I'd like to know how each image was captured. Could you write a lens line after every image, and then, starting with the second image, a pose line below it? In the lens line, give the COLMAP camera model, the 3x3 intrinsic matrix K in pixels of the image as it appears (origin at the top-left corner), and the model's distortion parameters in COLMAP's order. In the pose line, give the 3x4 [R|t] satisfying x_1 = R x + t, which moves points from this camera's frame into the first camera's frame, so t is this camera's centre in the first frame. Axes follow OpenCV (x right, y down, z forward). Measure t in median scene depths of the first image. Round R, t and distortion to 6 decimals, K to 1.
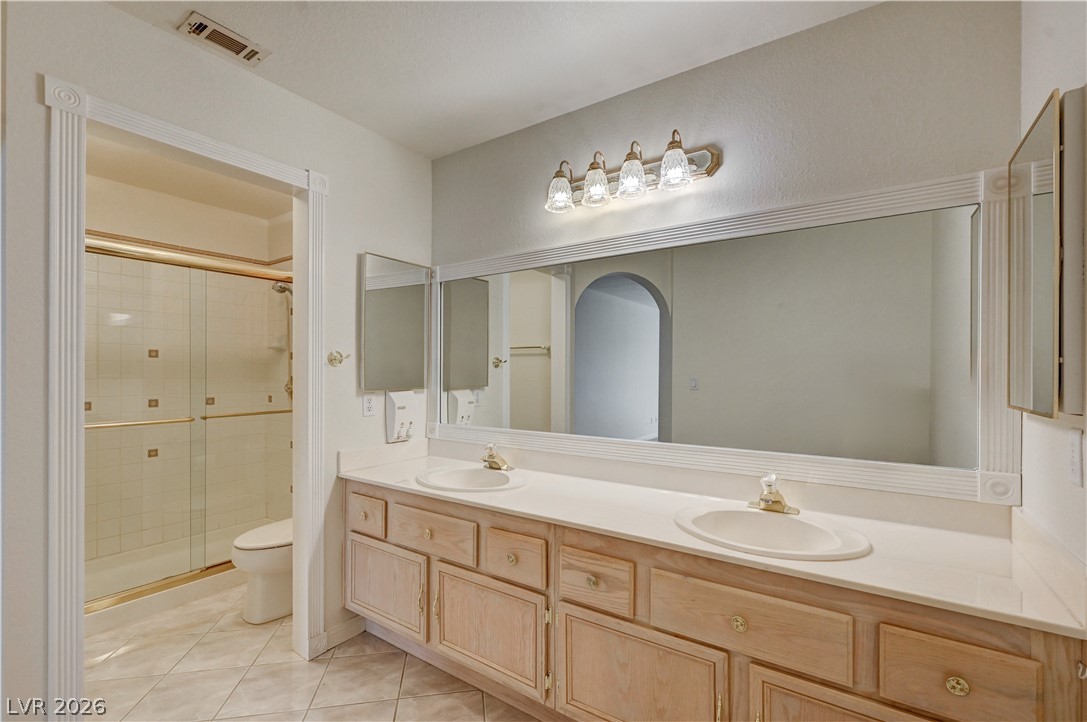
lens RADIAL K [[457.0, 0, 506.0], [0, 457.0, 369.3], [0, 0, 1]] dist [-0.000263, 0.000856]
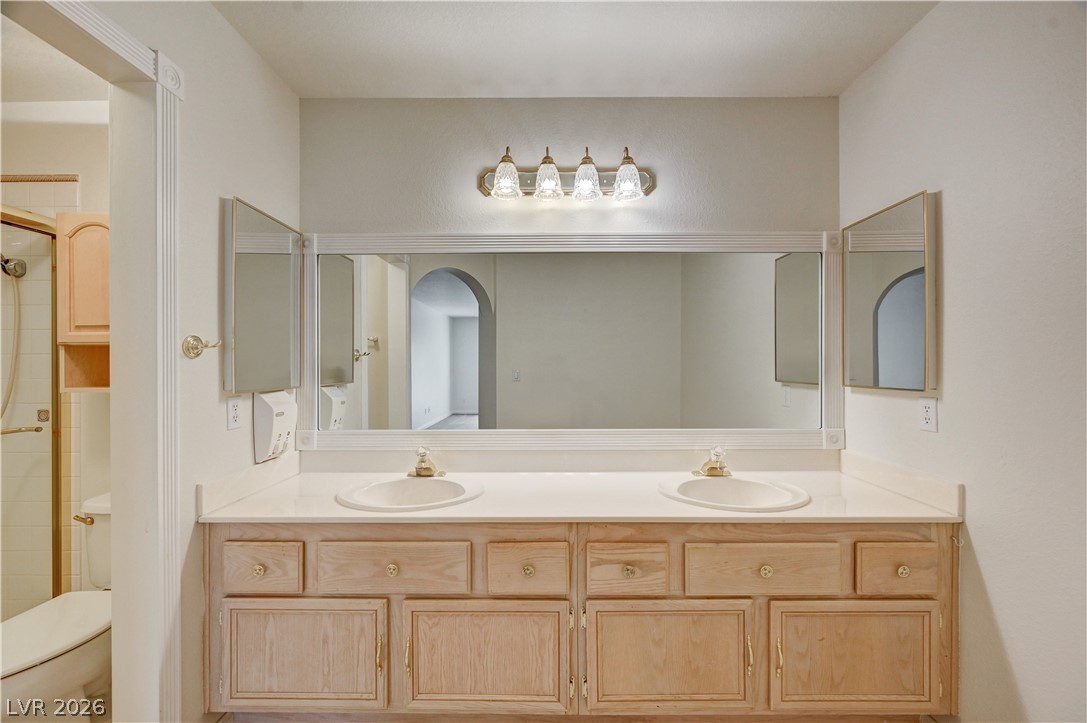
lens RADIAL K [[435.3, 0, 543.3], [0, 435.3, 363.3], [0, 0, 1]] dist [0.000984, 0.000355]
pose [[0.828002, -0.003279, 0.560716, -0.391471], [0.002413, 0.999994, 0.002285, -0.000525], [-0.560720, -0.000539, 0.828005, 0.232736]]
